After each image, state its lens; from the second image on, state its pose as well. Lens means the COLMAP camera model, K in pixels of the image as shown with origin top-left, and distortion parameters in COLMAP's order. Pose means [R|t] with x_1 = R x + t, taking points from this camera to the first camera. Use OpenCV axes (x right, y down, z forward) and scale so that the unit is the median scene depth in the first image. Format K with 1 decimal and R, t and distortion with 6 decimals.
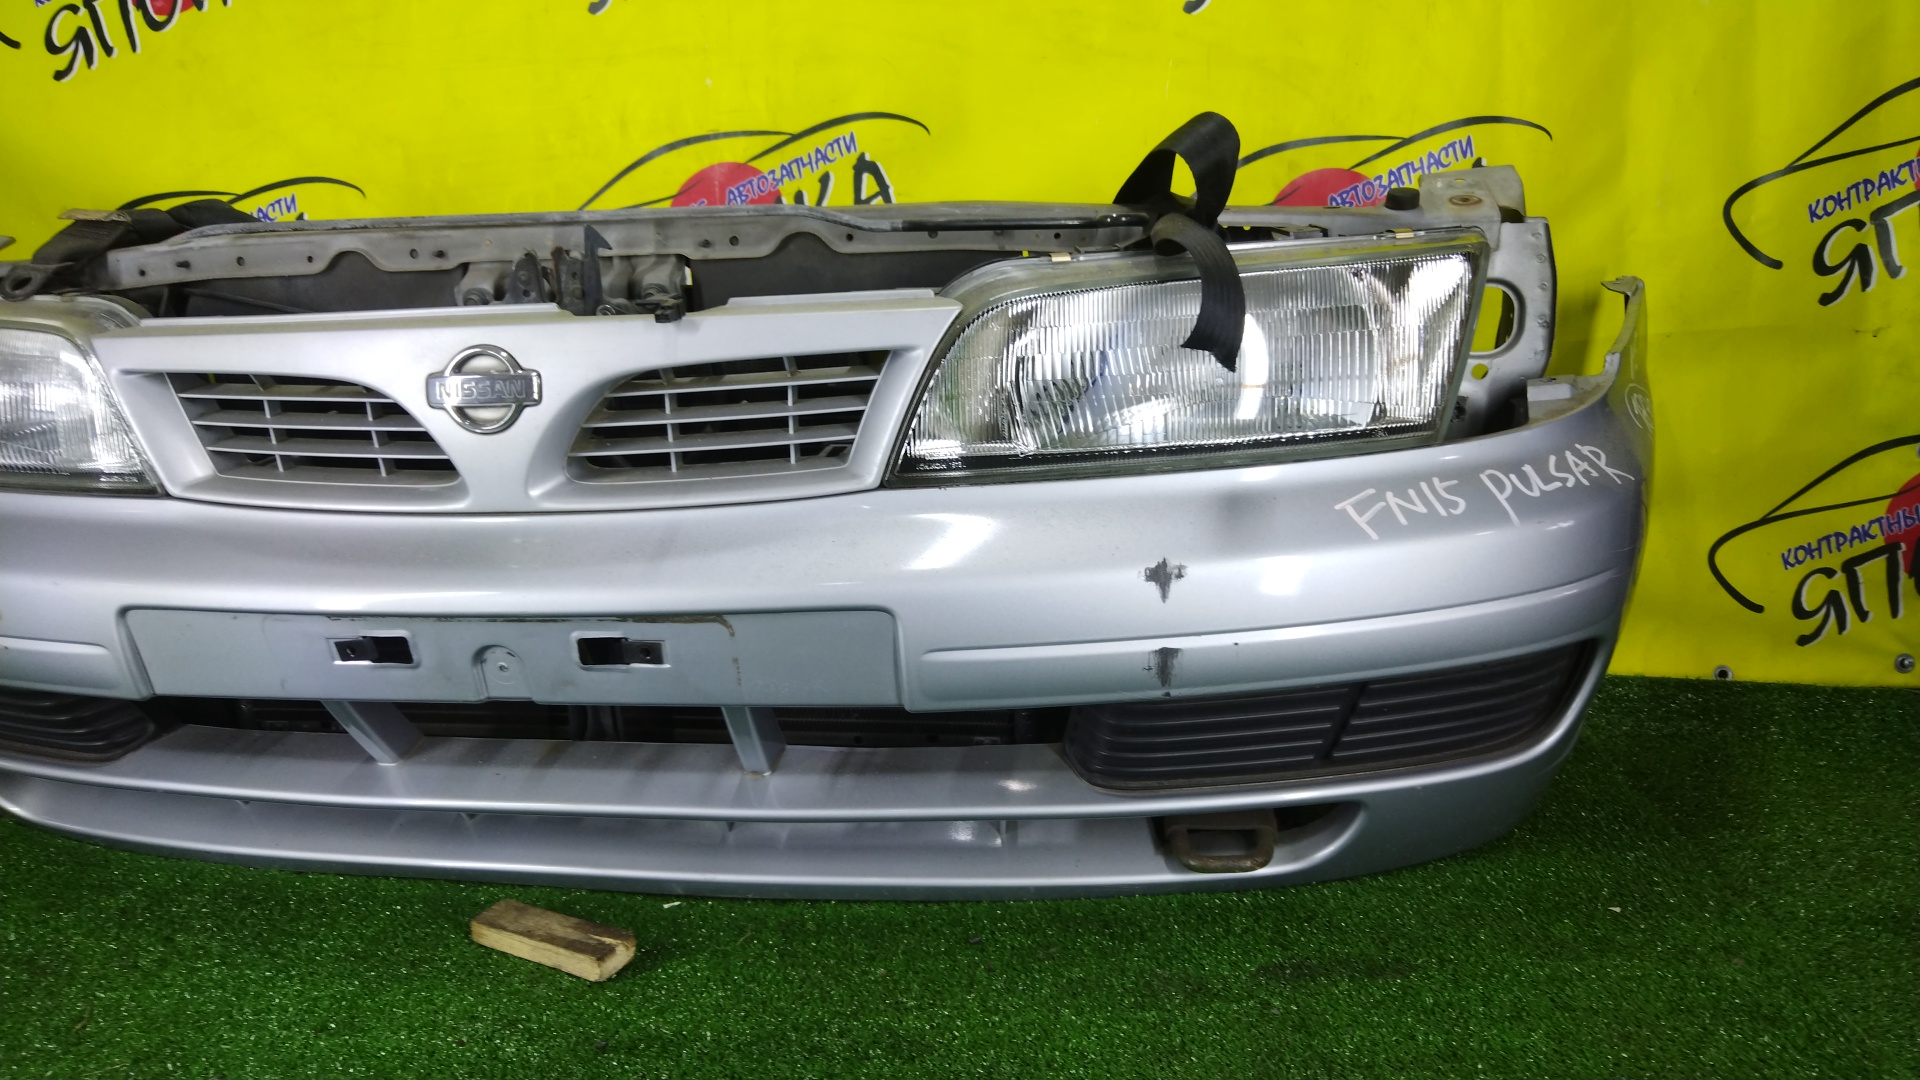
lens RADIAL K [[1318.0, 0, 957.0], [0, 1318.0, 534.9], [0, 0, 1]] dist [-0.015274, 0.021997]
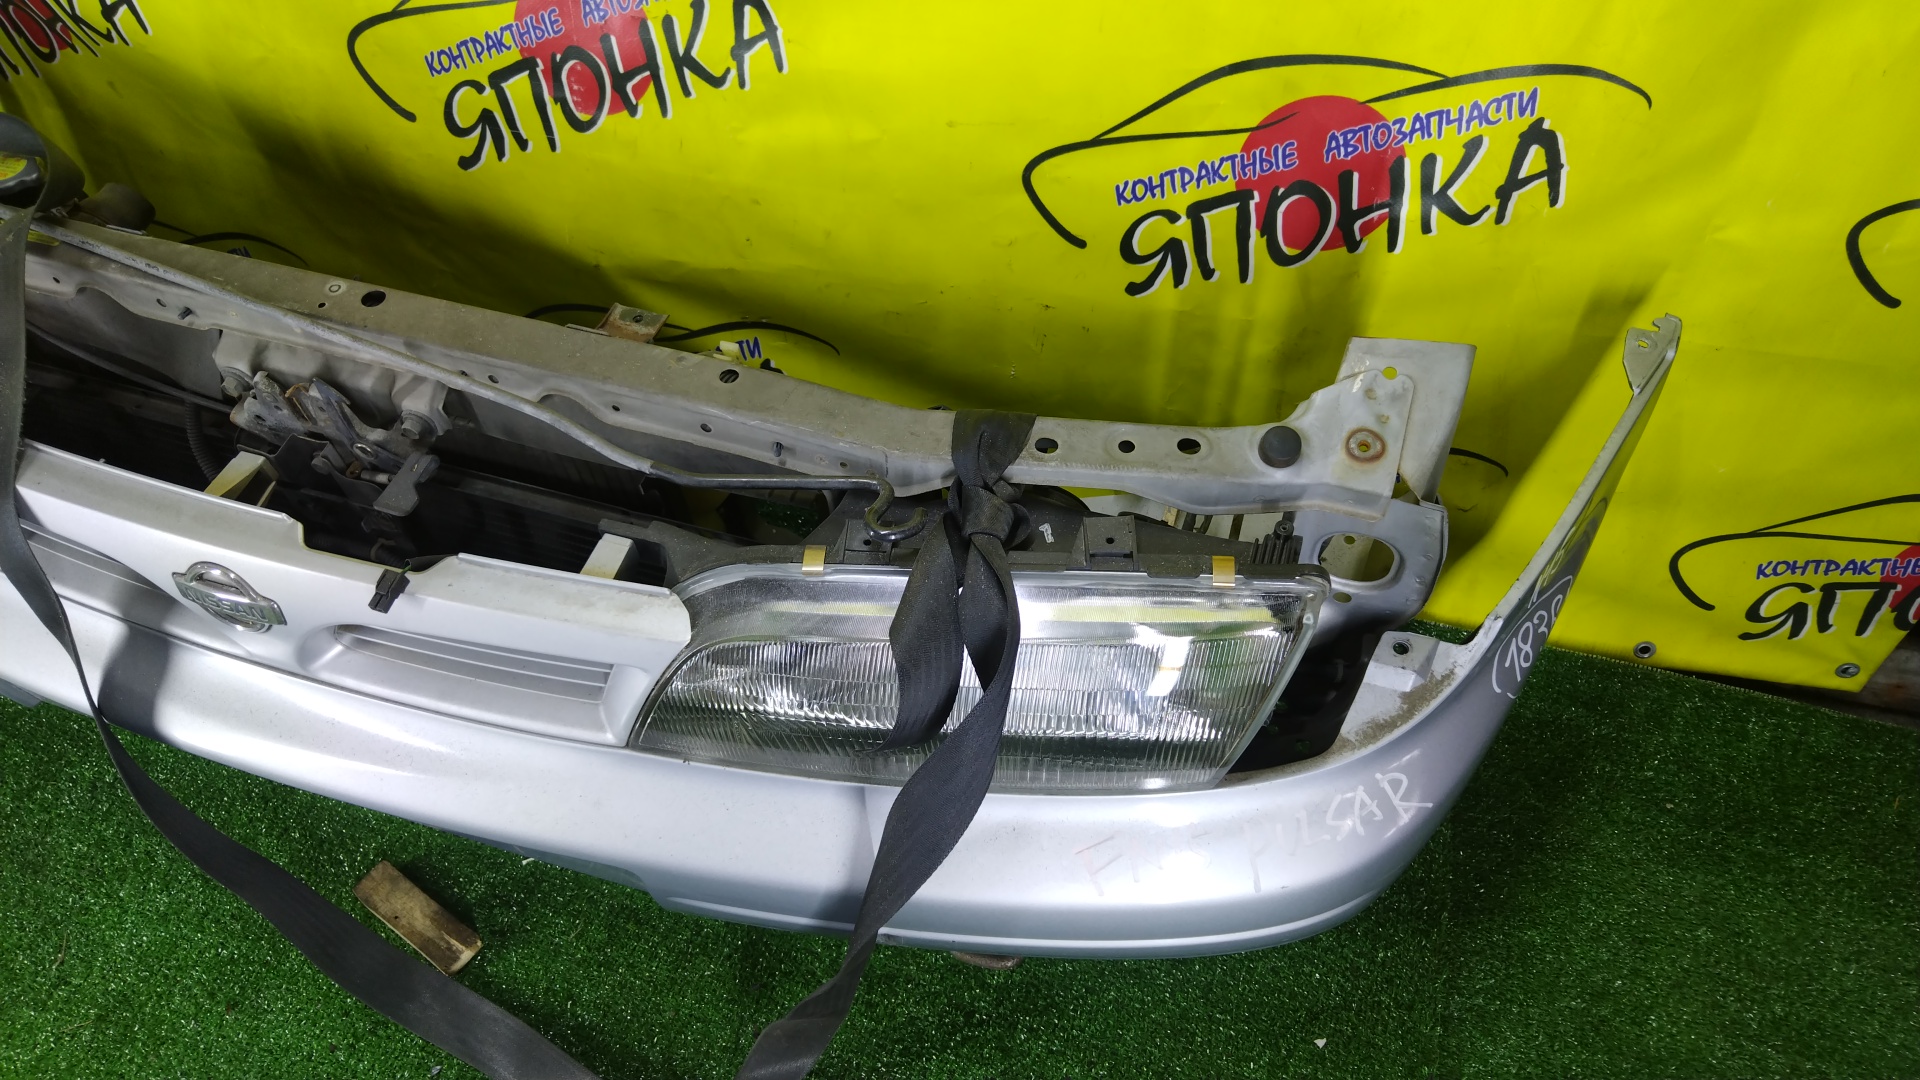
lens RADIAL K [[1318.0, 0, 956.8], [0, 1318.0, 534.5], [0, 0, 1]] dist [-0.015274, 0.021997]
pose [[0.987493, 0.134441, -0.082362, 0.206965], [-0.059531, 0.801660, 0.594809, -0.645376], [0.145993, -0.582466, 0.799637, 0.283449]]
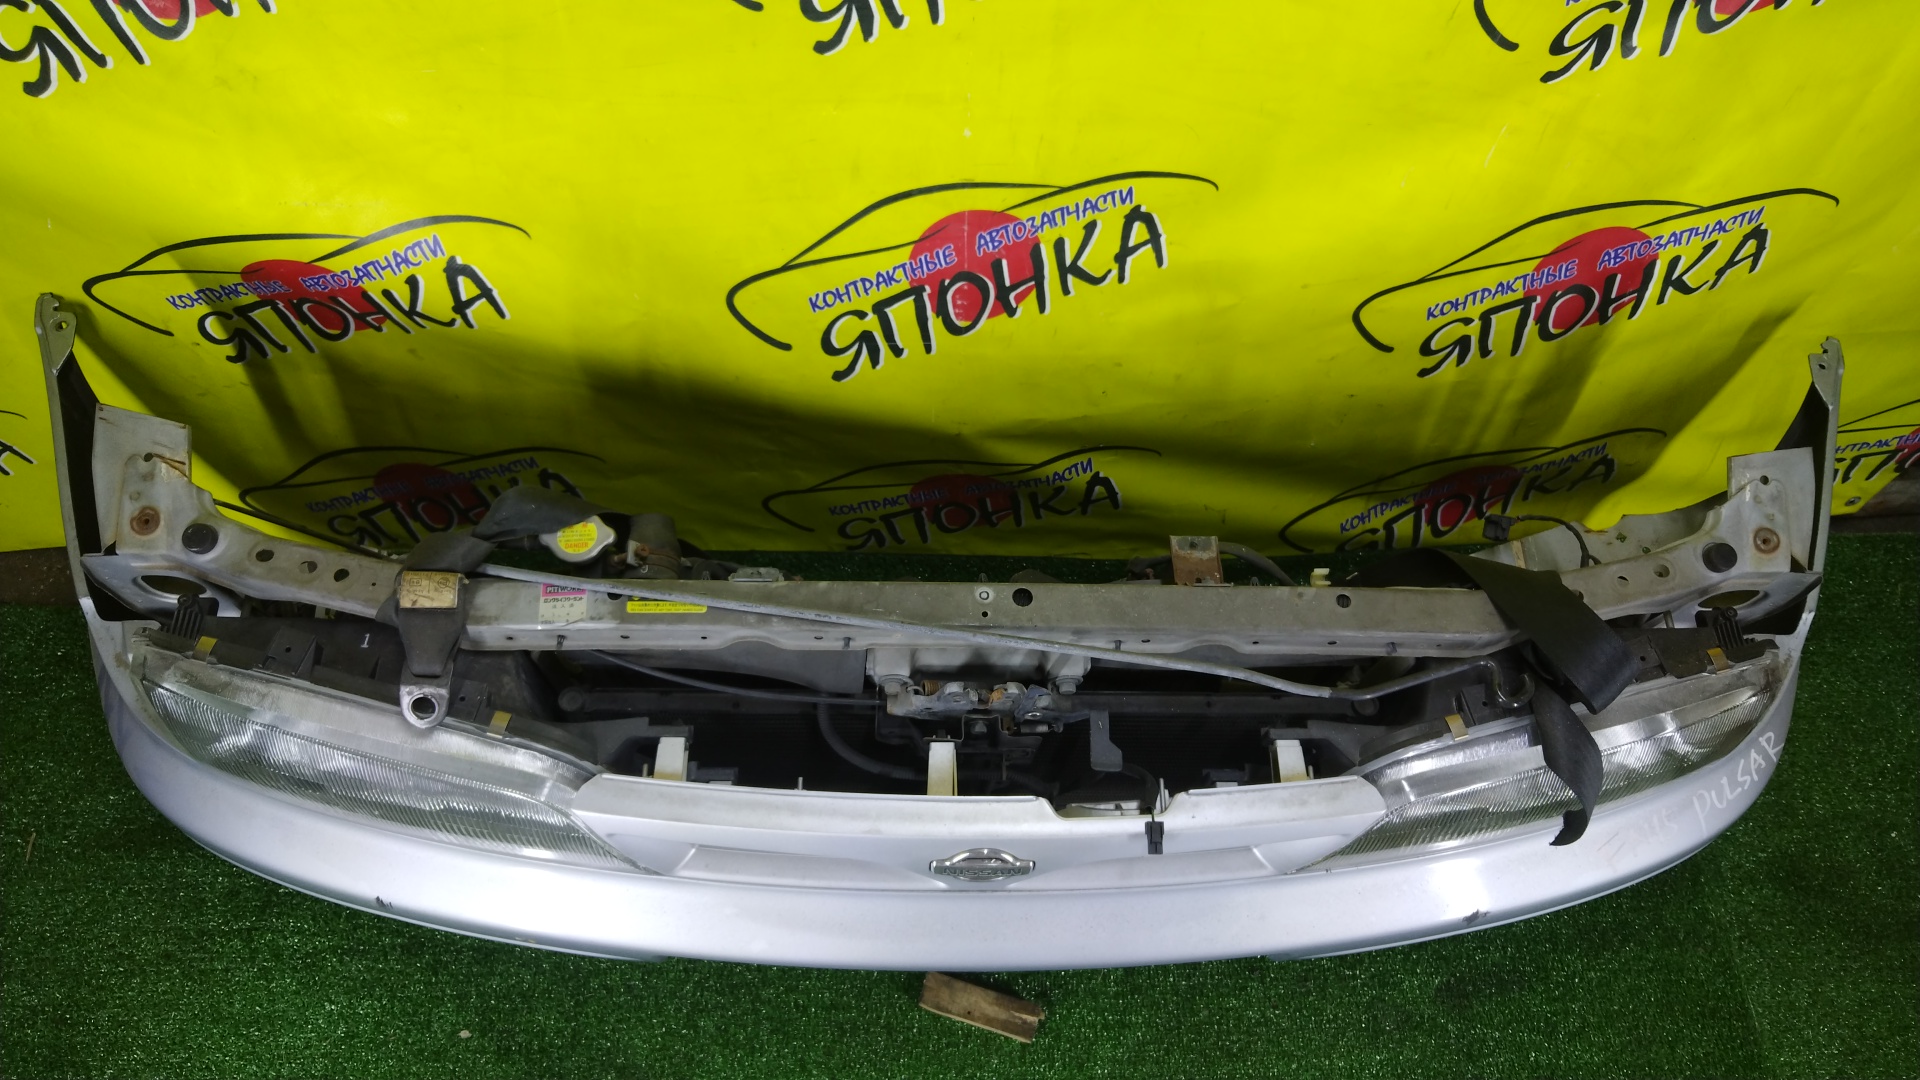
lens RADIAL K [[1318.0, 0, 959.6], [0, 1318.0, 542.5], [0, 0, 1]] dist [-0.015274, 0.021997]
pose [[0.980900, -0.105130, 0.163656, -0.465042], [-0.048950, 0.680871, 0.730766, -1.009146], [-0.188254, -0.724819, 0.662720, 0.362857]]
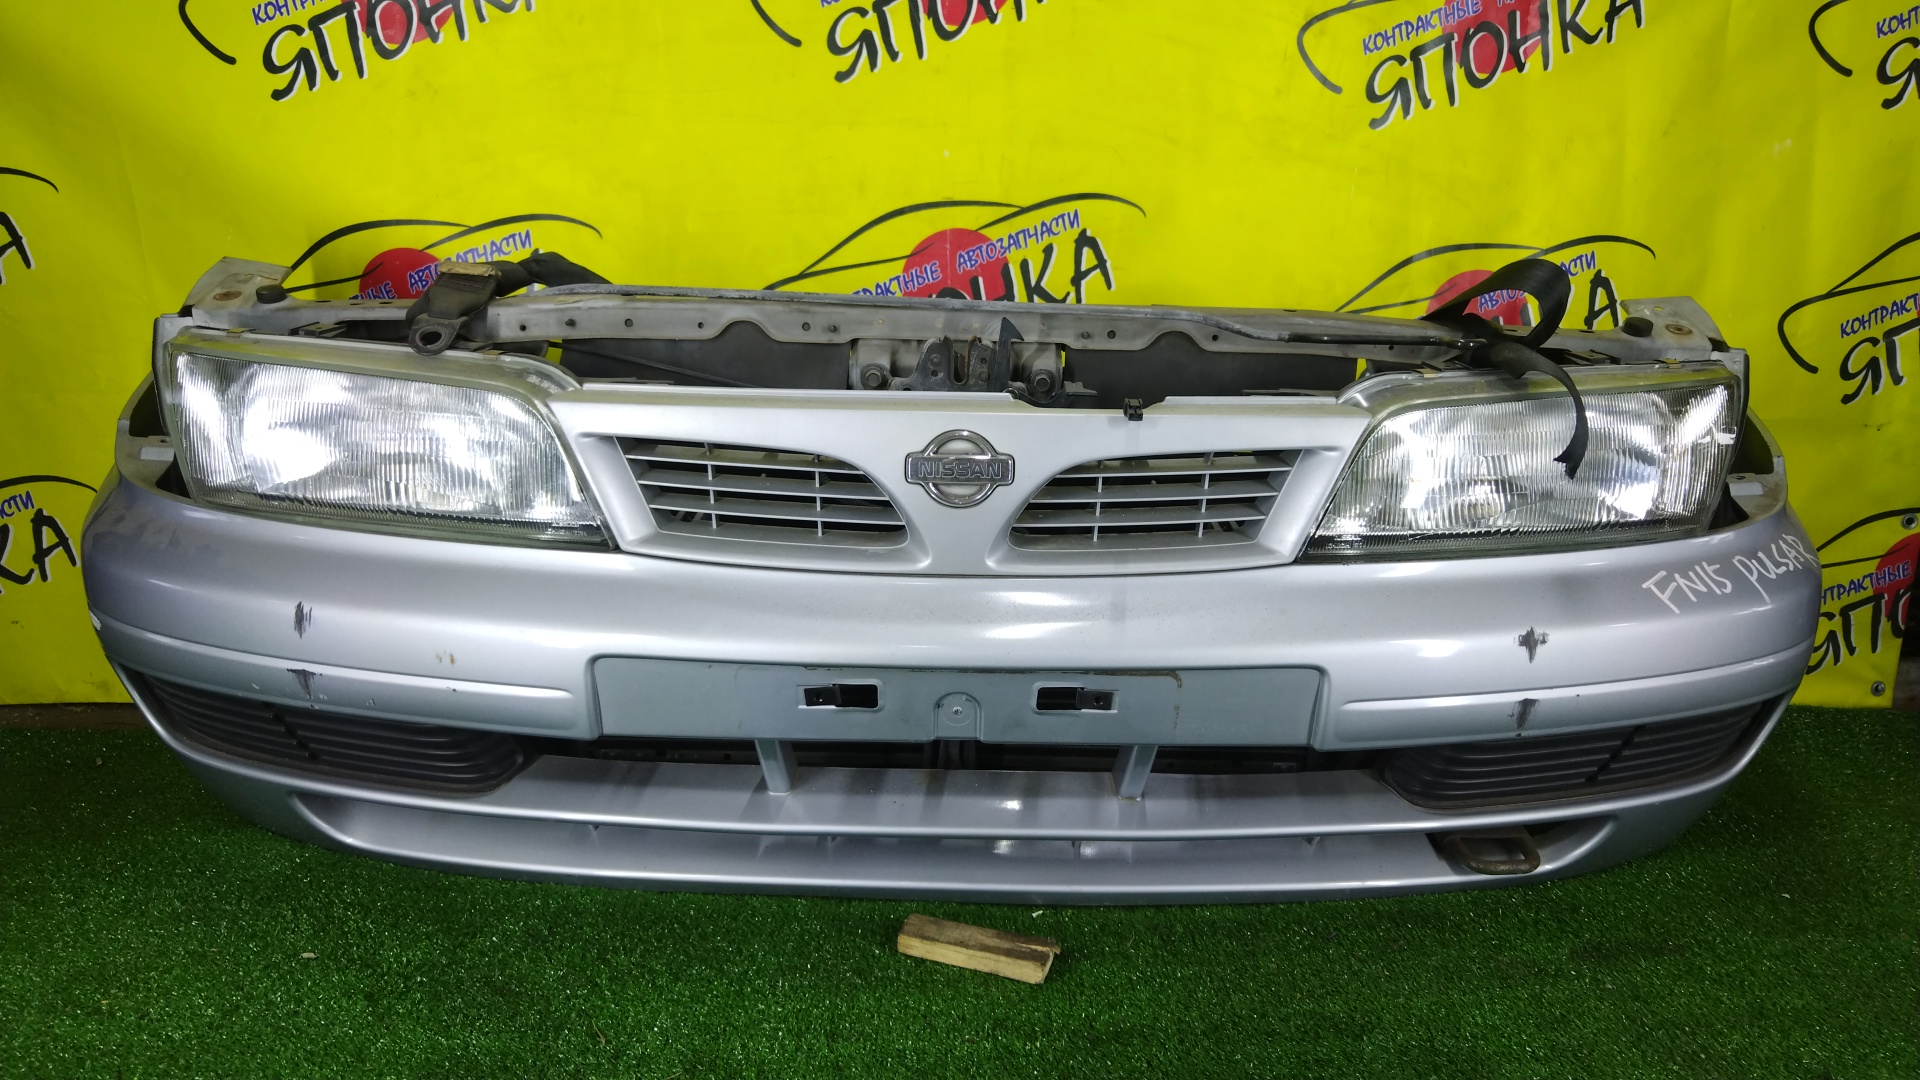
lens RADIAL K [[1318.0, 0, 960.3], [0, 1318.0, 533.8], [0, 0, 1]] dist [-0.015274, 0.021997]
pose [[0.984030, 0.021231, 0.176731, -0.477129], [-0.023936, 0.999627, 0.013184, -0.059456], [-0.176385, -0.017204, 0.984171, -0.101845]]
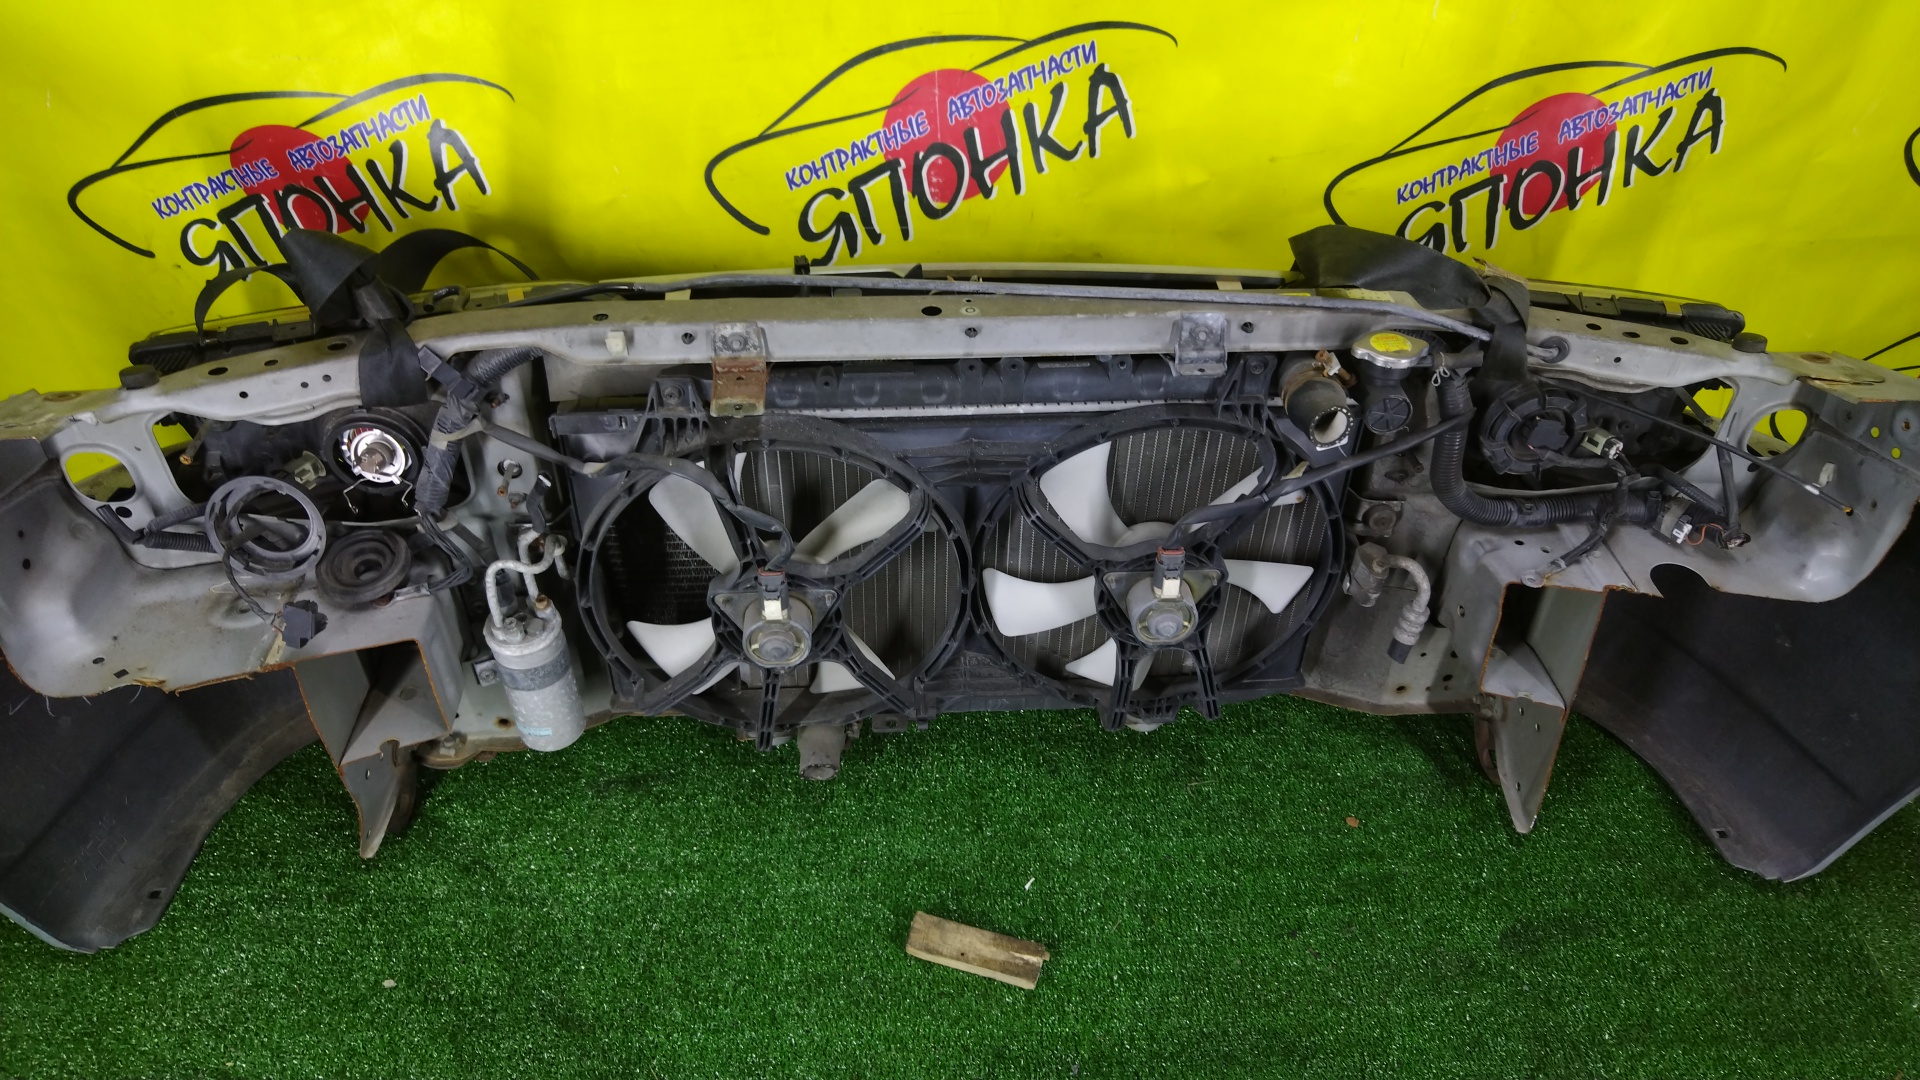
lens RADIAL K [[1318.0, 0, 966.8], [0, 1318.0, 545.3], [0, 0, 1]] dist [-0.015274, 0.021997]
pose [[0.980939, -0.088060, 0.173215, -0.456638], [-0.017346, 0.848174, 0.529434, -0.636247], [-0.193539, -0.522348, 0.830479, 0.121775]]
